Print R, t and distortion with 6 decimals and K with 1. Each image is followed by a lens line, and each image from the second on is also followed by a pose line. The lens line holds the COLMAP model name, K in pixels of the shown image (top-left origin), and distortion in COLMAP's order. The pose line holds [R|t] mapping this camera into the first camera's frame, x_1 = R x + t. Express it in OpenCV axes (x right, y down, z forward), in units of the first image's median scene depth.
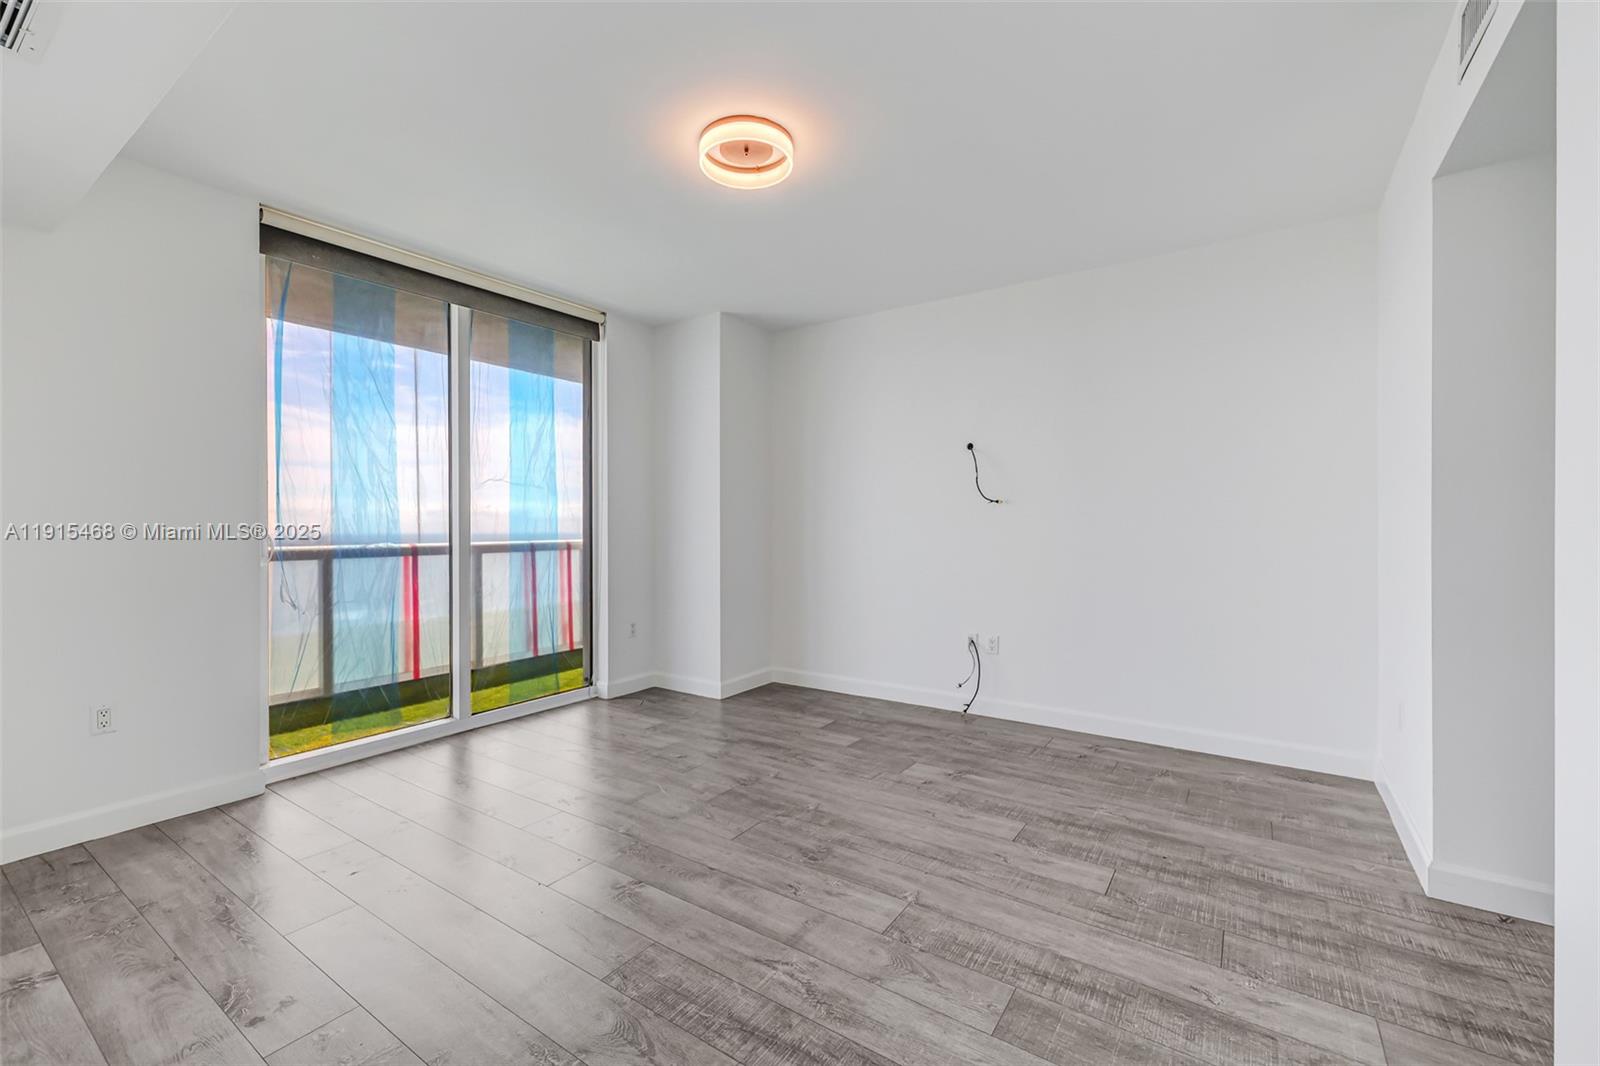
lens RADIAL K [[681.2, 0, 783.2], [0, 681.2, 526.9], [0, 0, 1]] dist [0.000263, 0.000330]
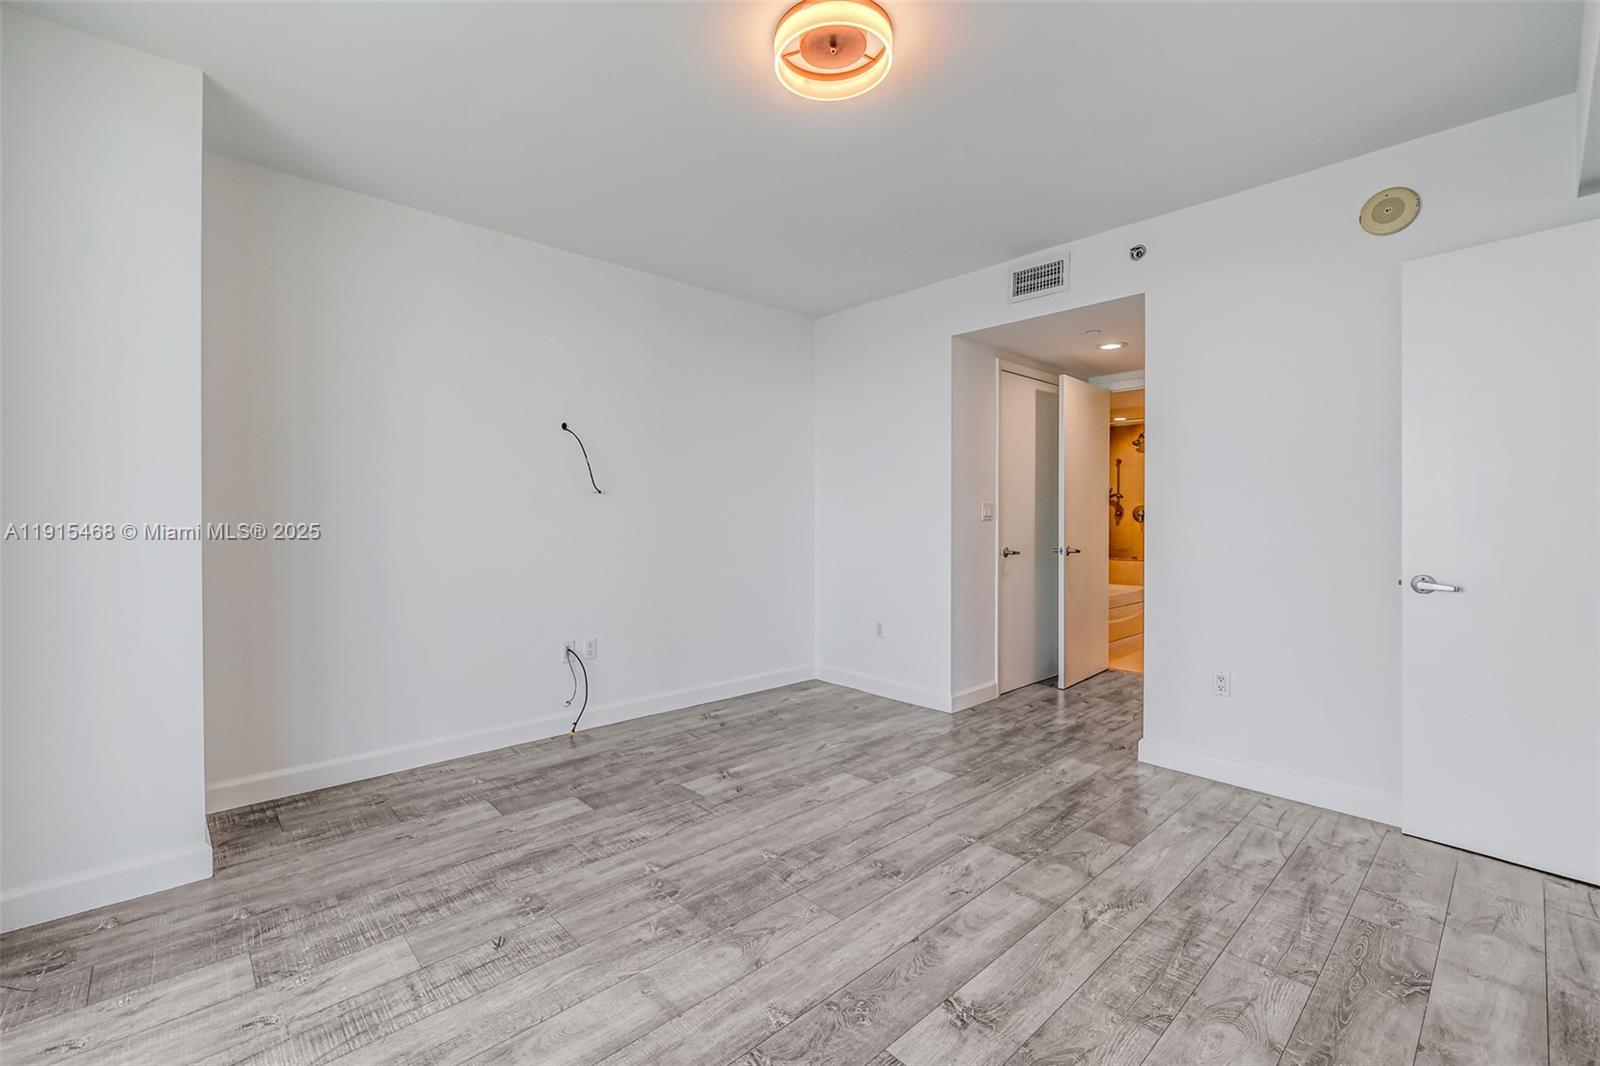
lens RADIAL K [[681.2, 0, 783.2], [0, 681.2, 526.9], [0, 0, 1]] dist [0.000263, 0.000330]
pose [[0.211593, -0.013511, 0.977264, -0.703377], [-0.000689, 0.999902, 0.013973, -0.004157], [-0.977358, -0.003630, 0.211563, 0.742637]]
